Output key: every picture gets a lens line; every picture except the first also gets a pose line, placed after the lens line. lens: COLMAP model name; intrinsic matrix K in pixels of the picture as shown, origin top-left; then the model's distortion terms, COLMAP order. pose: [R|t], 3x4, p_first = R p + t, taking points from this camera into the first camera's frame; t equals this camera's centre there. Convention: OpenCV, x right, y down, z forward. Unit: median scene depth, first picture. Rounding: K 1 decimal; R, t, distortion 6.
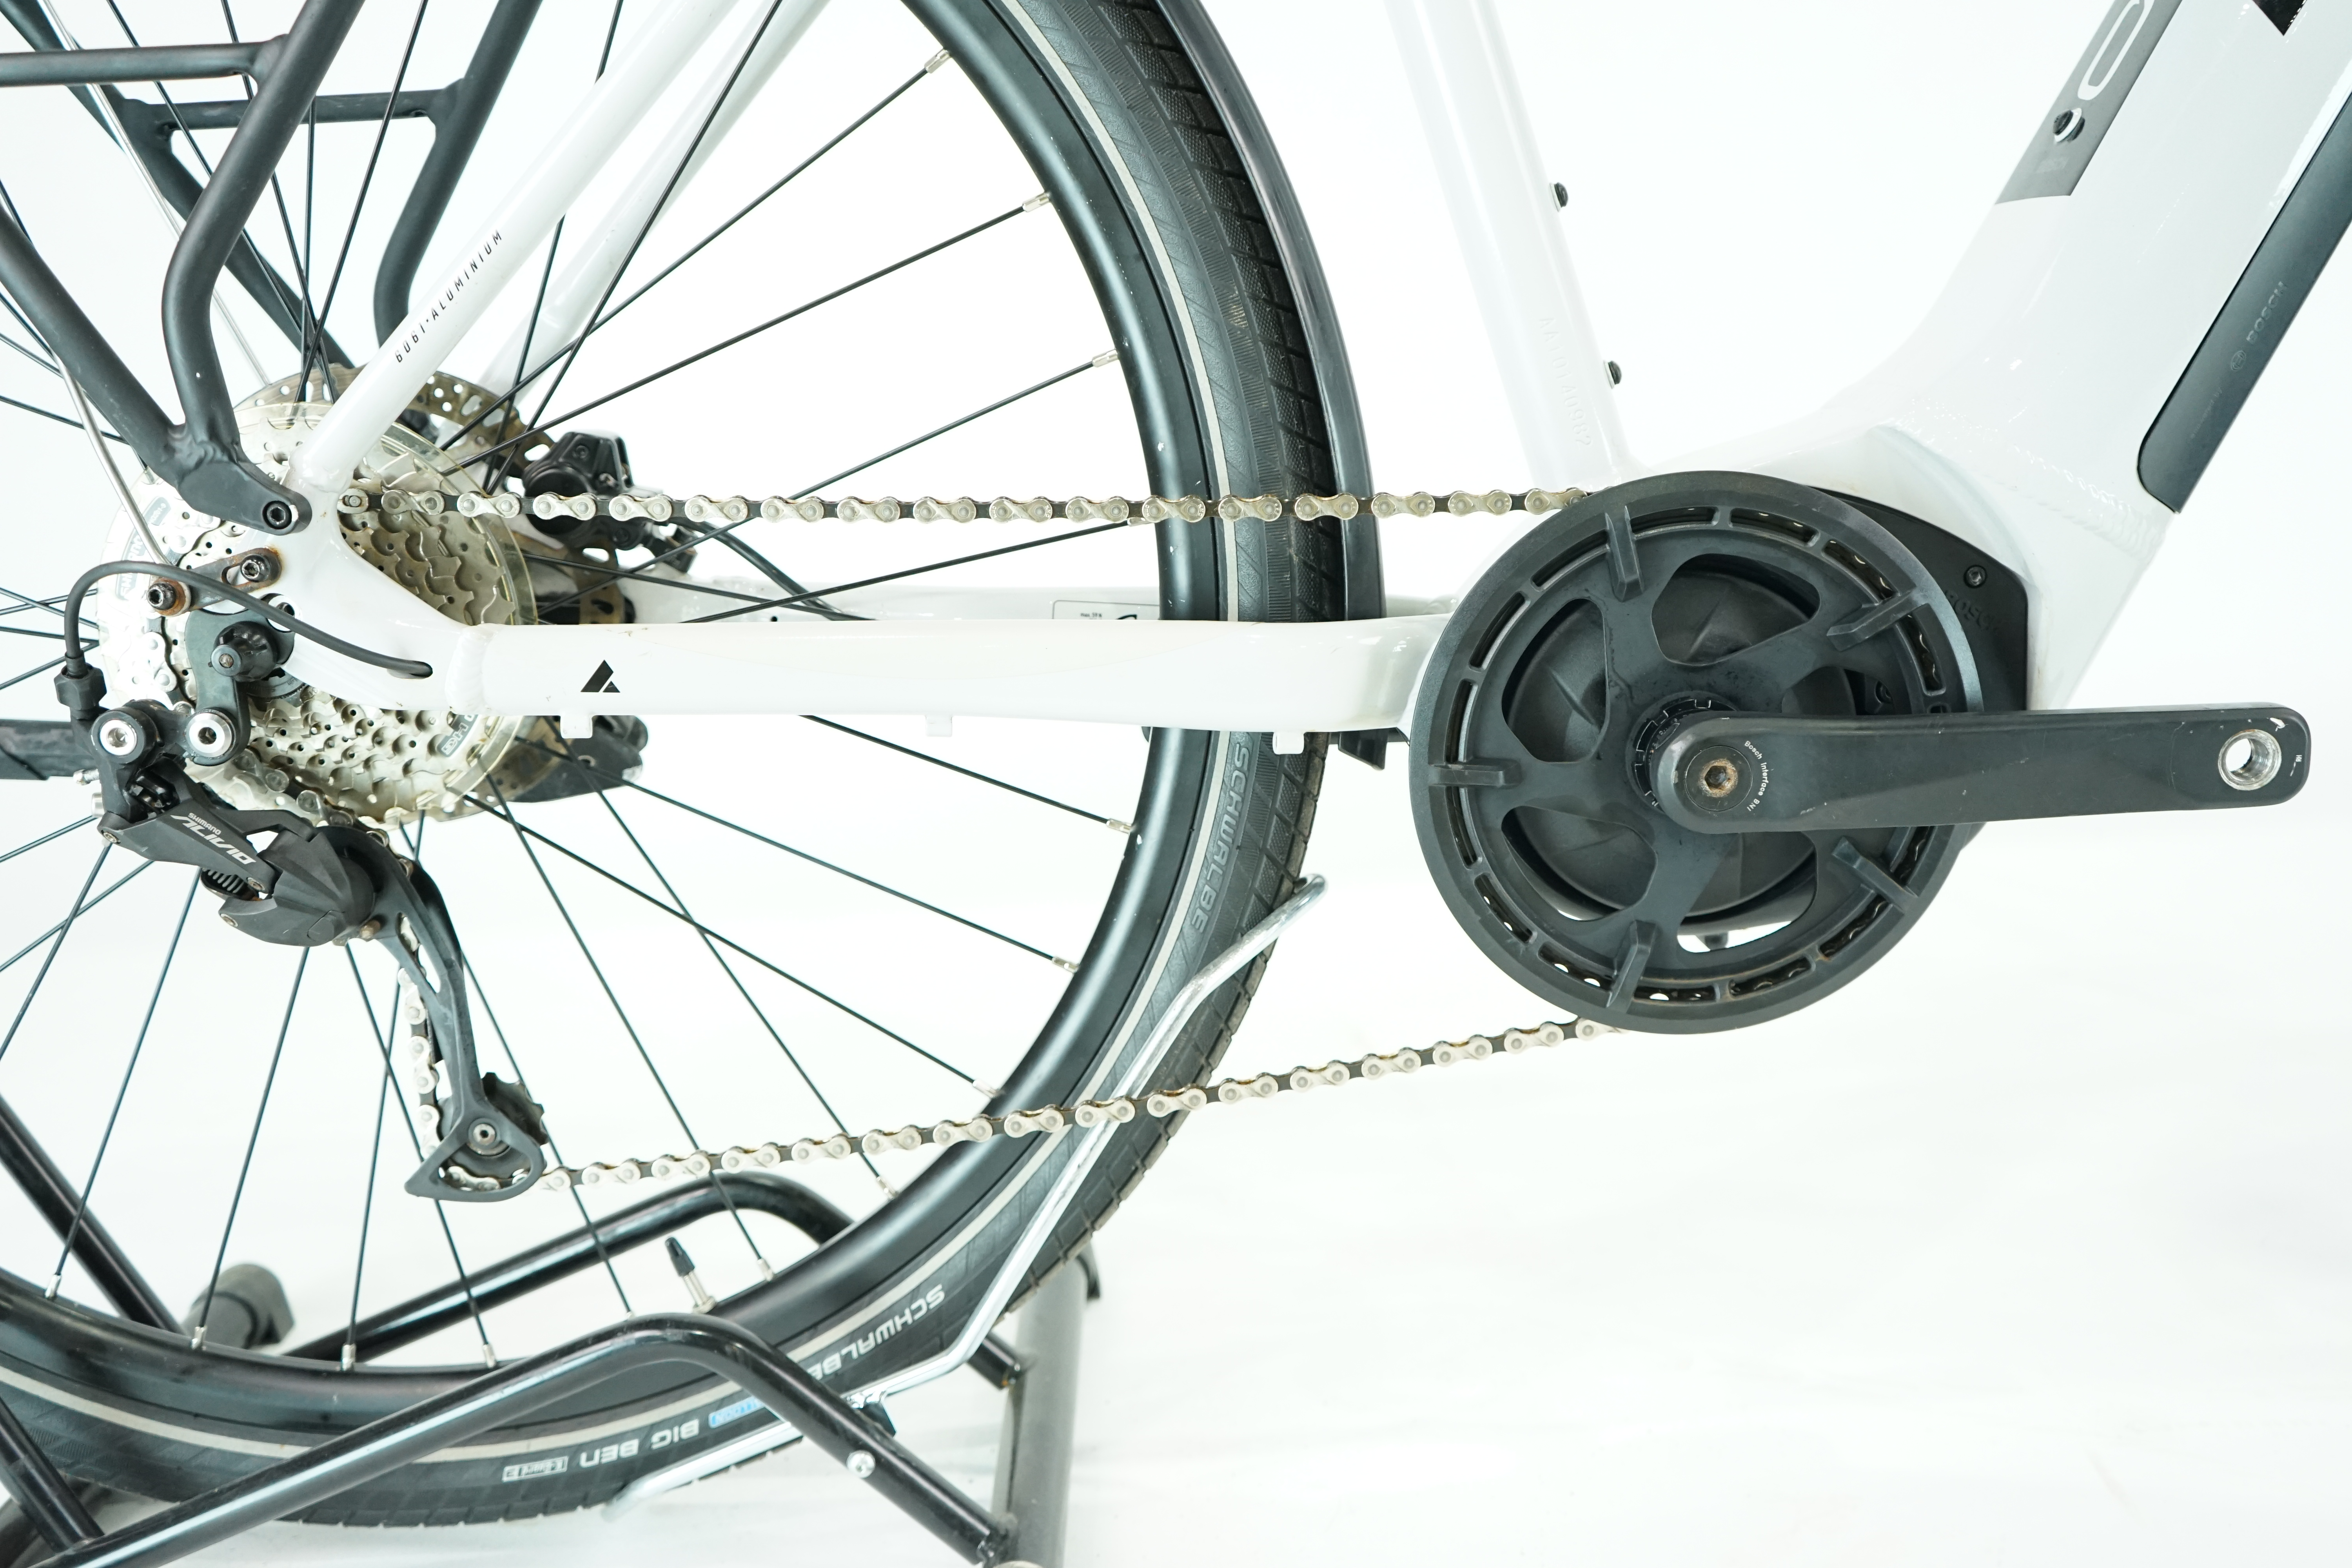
lens RADIAL K [[2109.4, 0, 1176.0], [0, 2109.4, 784.0], [0, 0, 1]] dist [-0.014697, -0.009351]
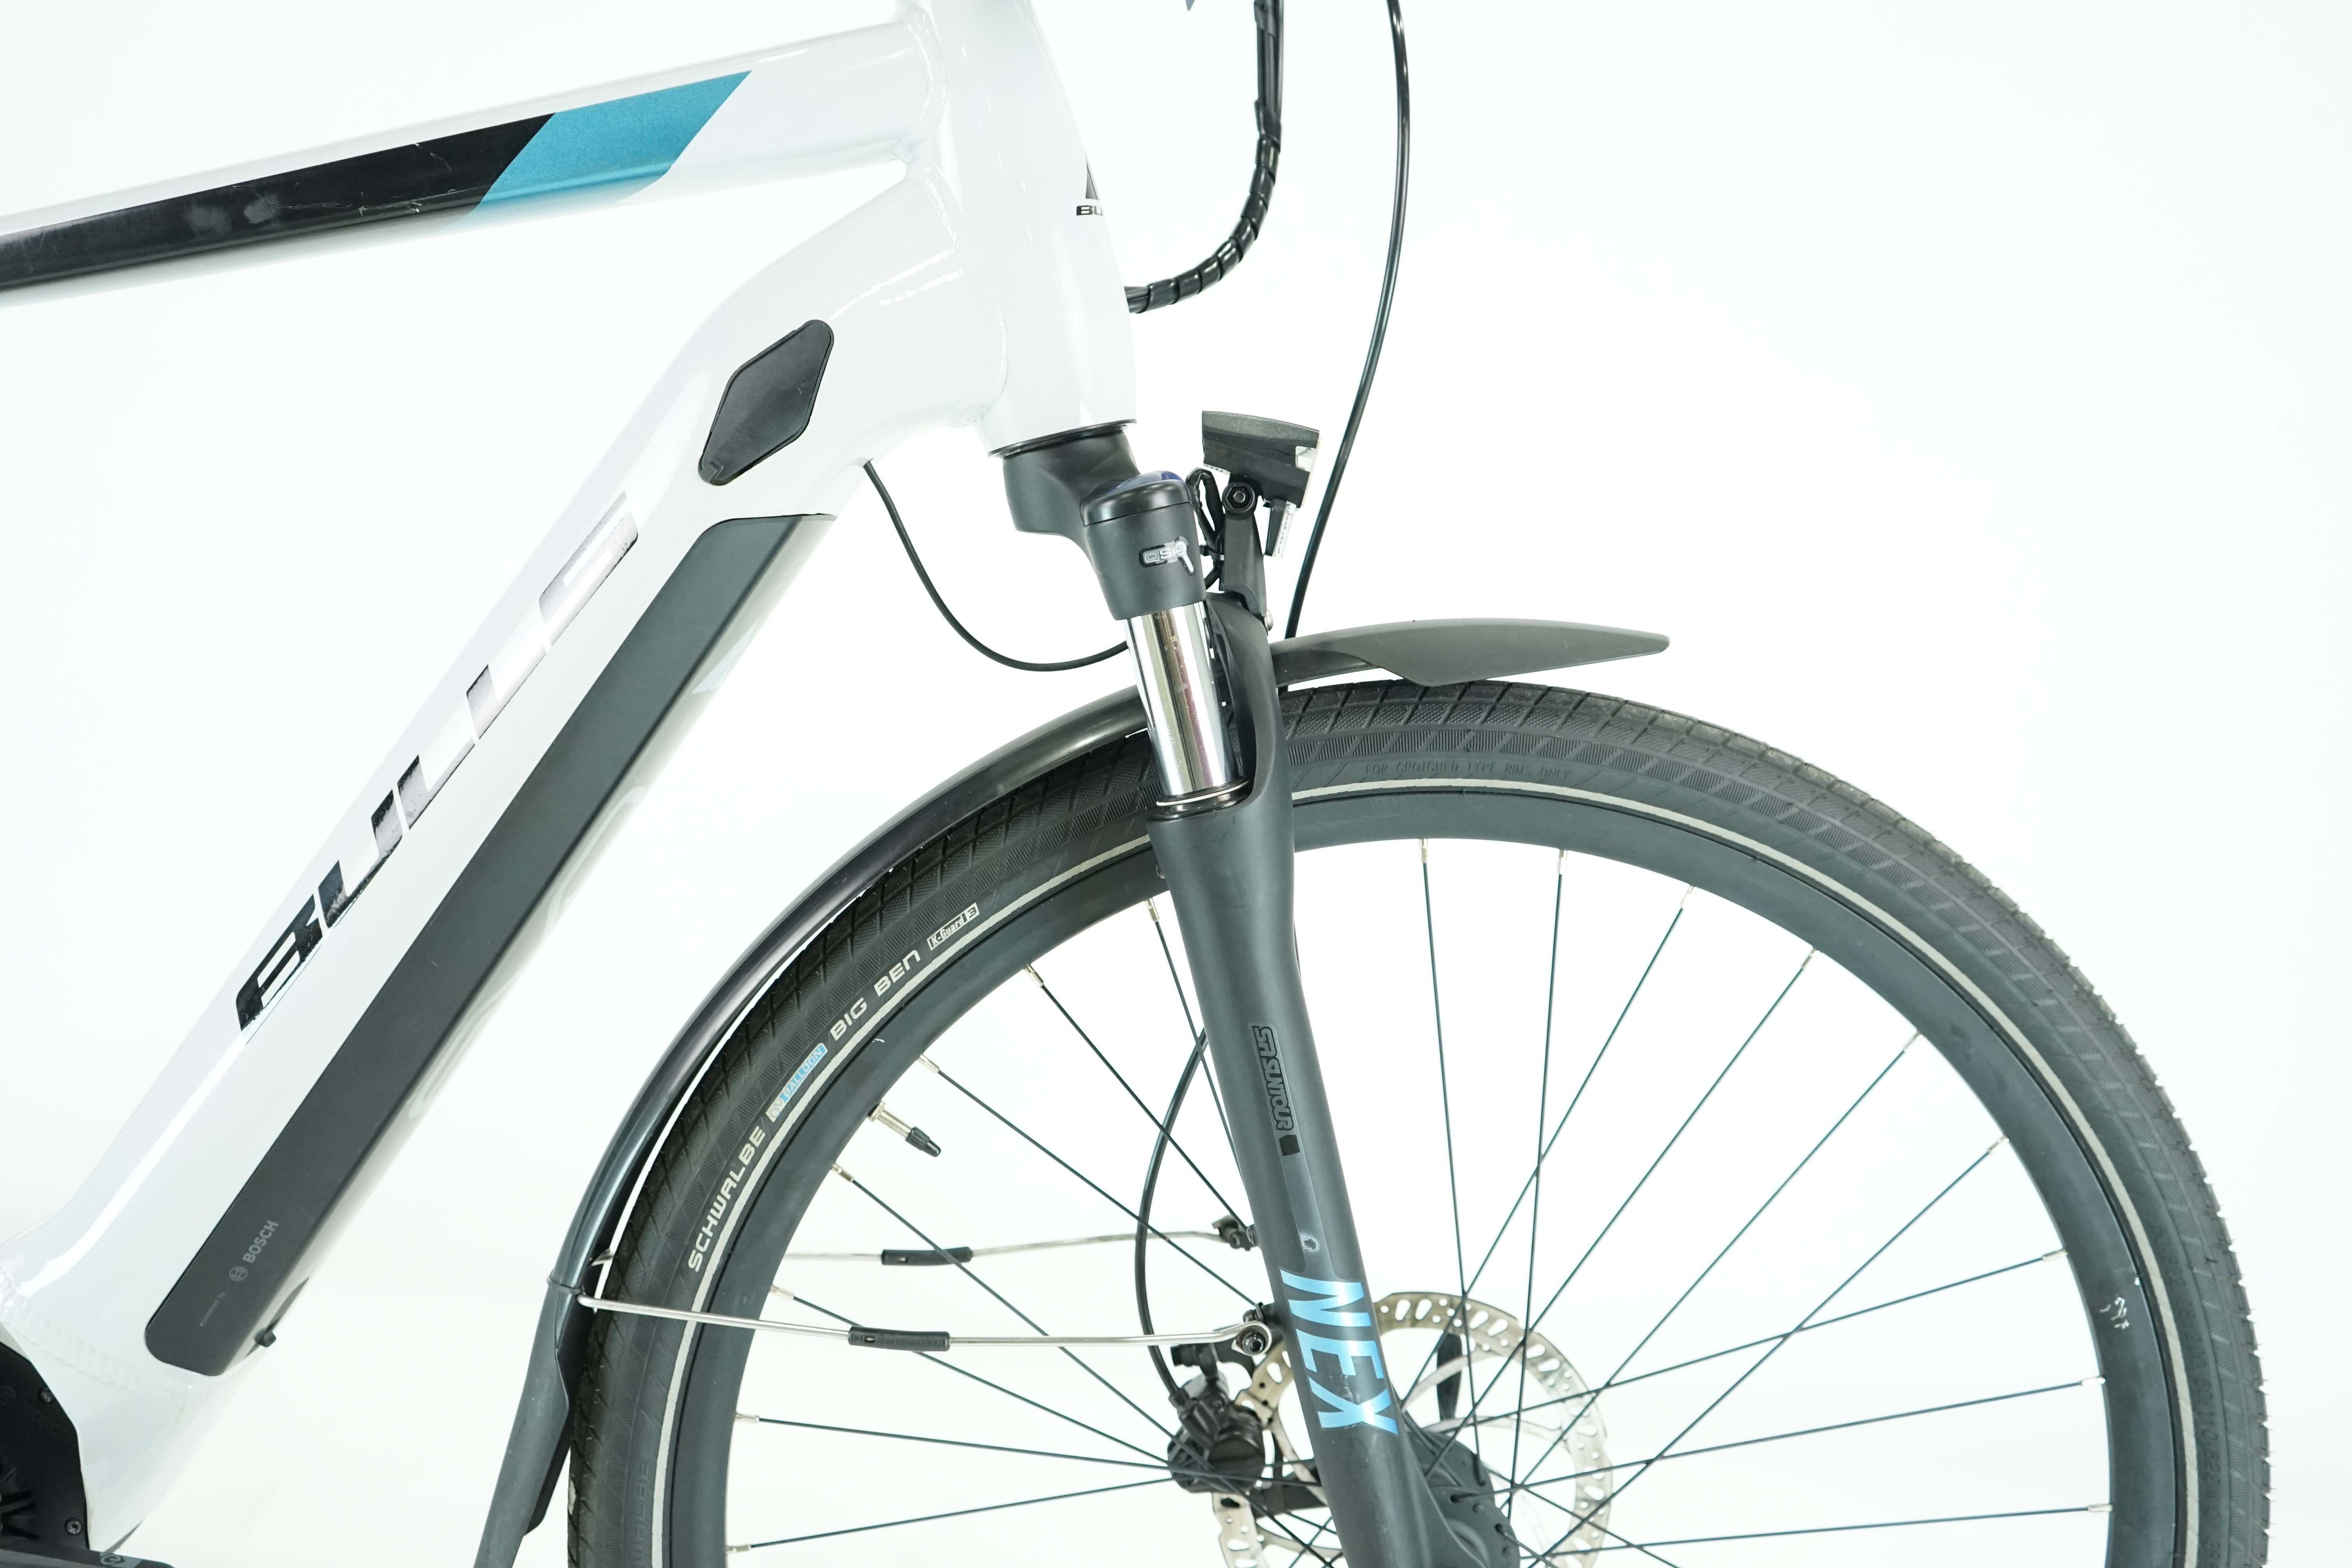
lens RADIAL K [[2109.4, 0, 1176.0], [0, 2109.4, 784.0], [0, 0, 1]] dist [-0.014697, -0.009351]
pose [[0.983673, 0.177111, -0.031937, 0.994592], [-0.179067, 0.980946, -0.075364, -0.469075], [0.017980, 0.079852, 0.996645, -0.248098]]
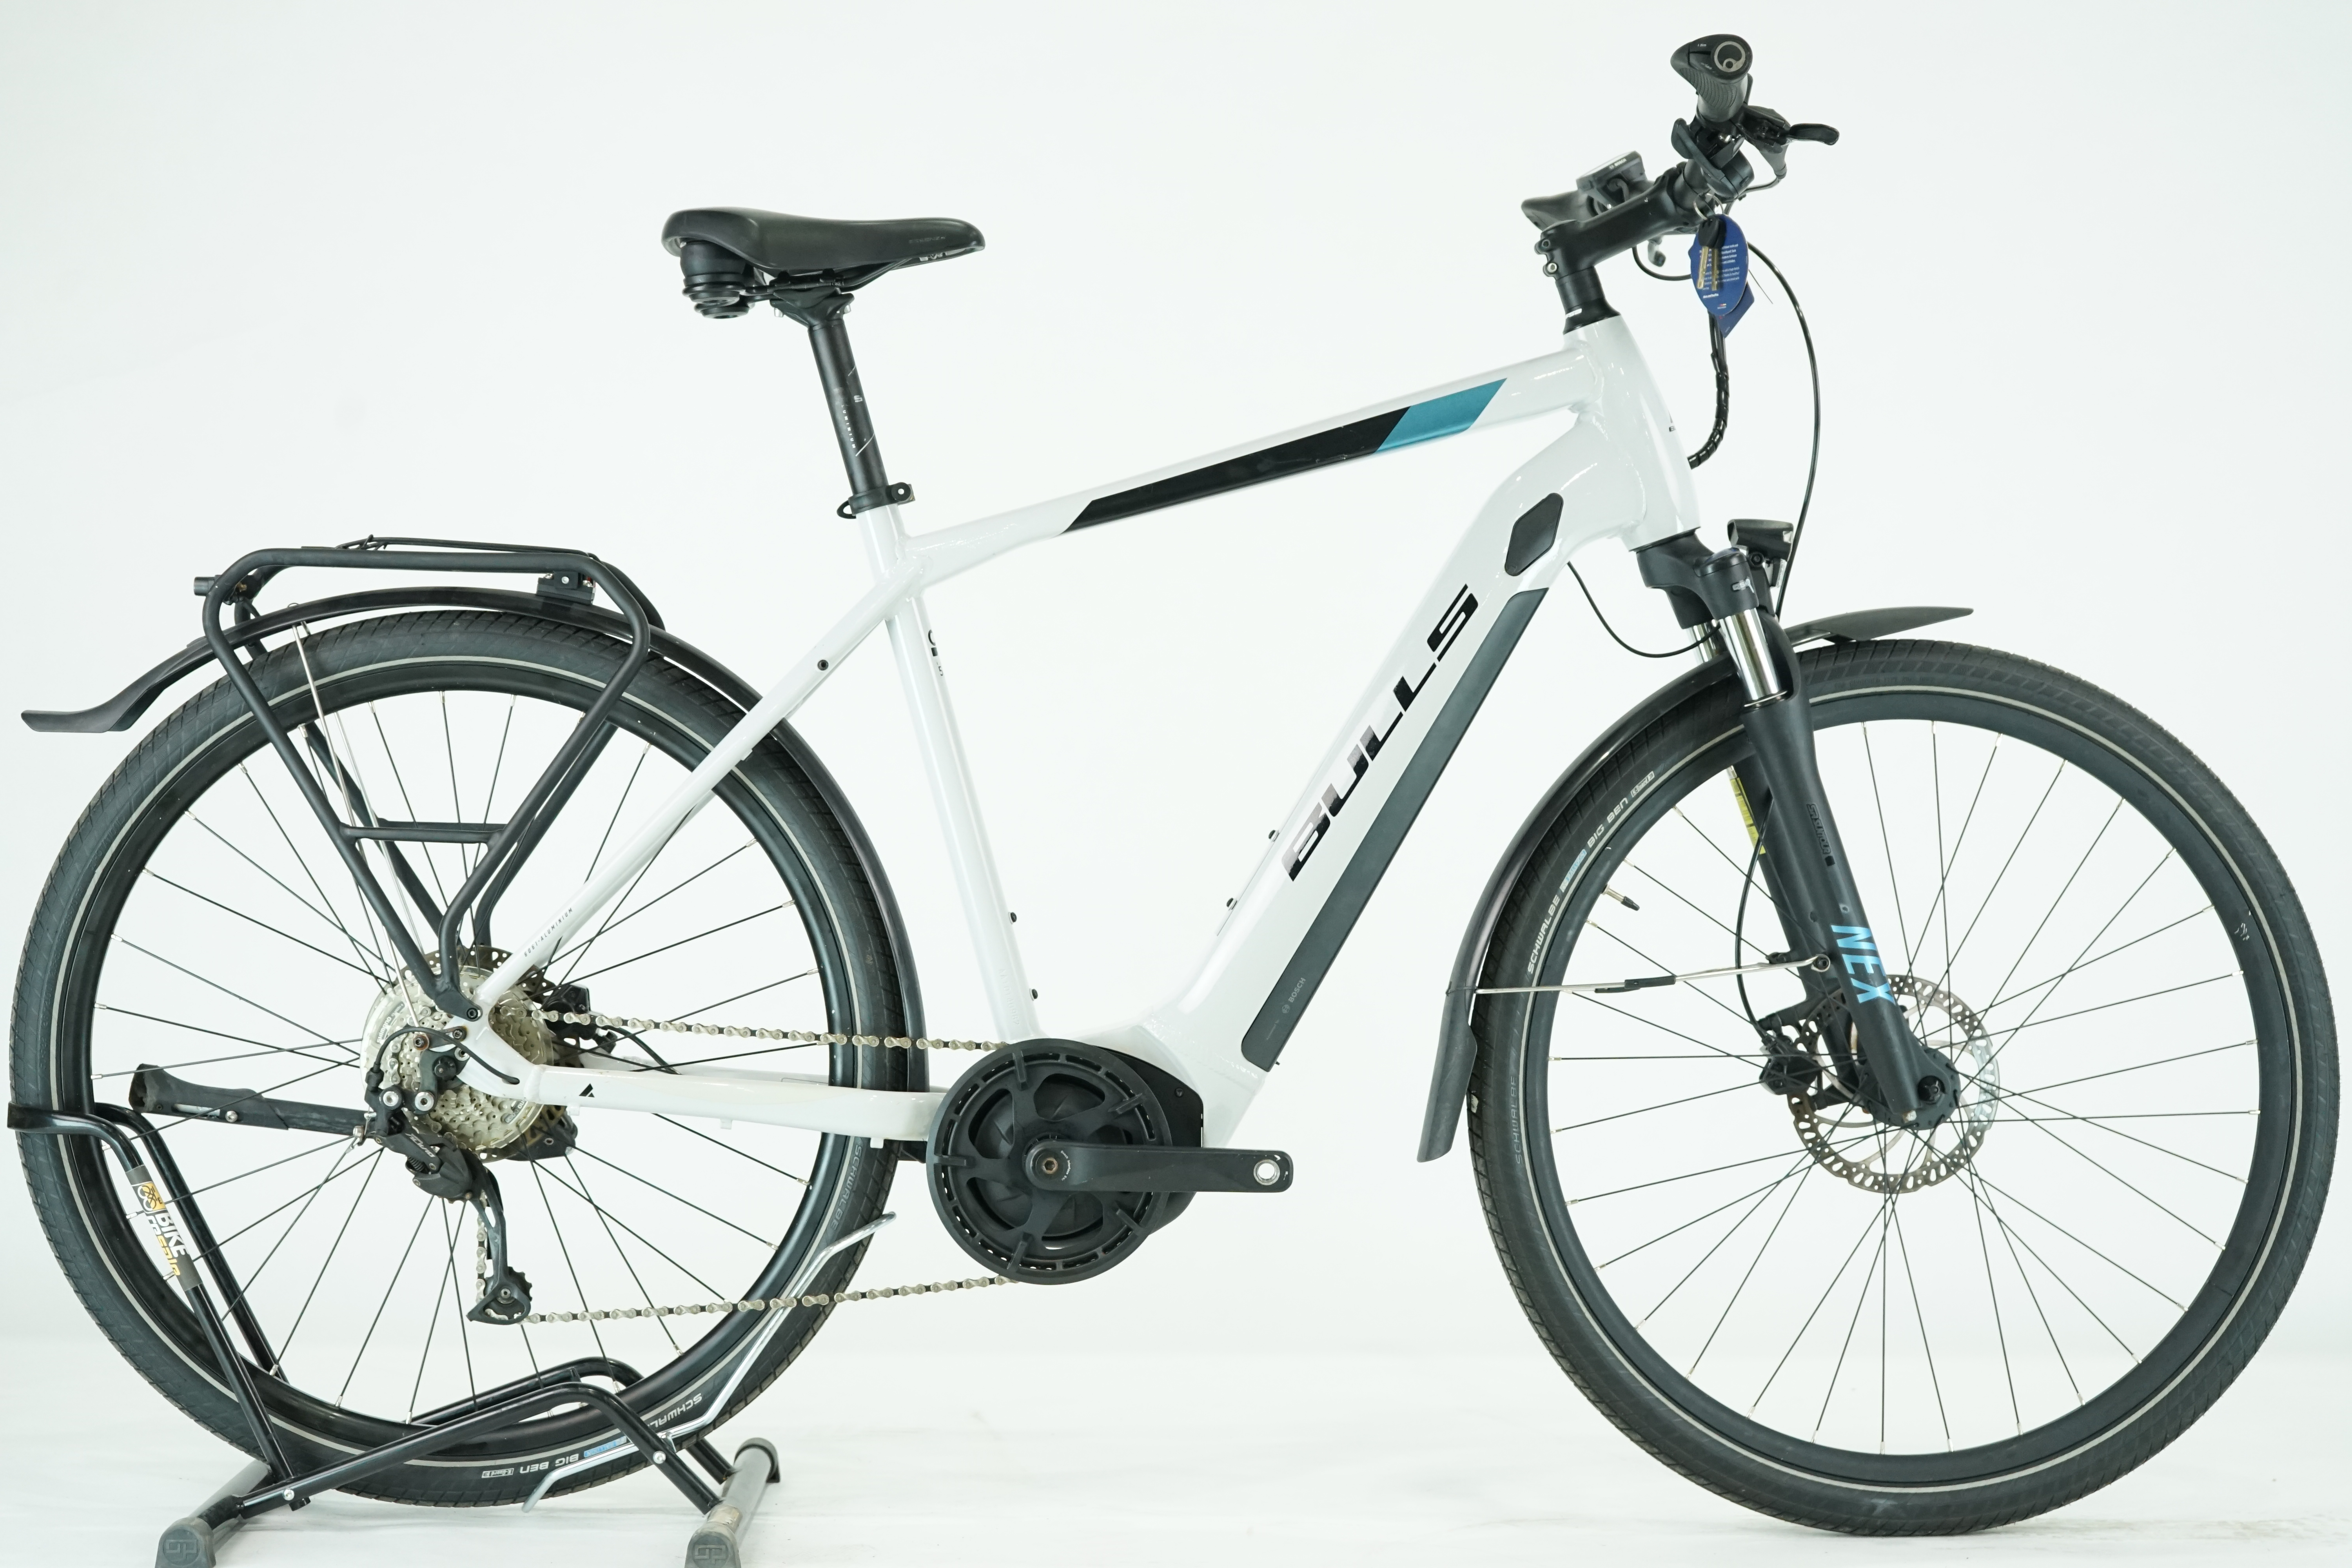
lens RADIAL K [[3979.9, 0, 1176.0], [0, 3979.9, 784.0], [0, 0, 1]] dist [-0.056785, -0.084880]
pose [[0.997199, 0.073141, 0.015651, 0.279784], [-0.068425, 0.976567, -0.204044, 0.457848], [-0.030209, 0.202402, 0.978837, -3.312806]]
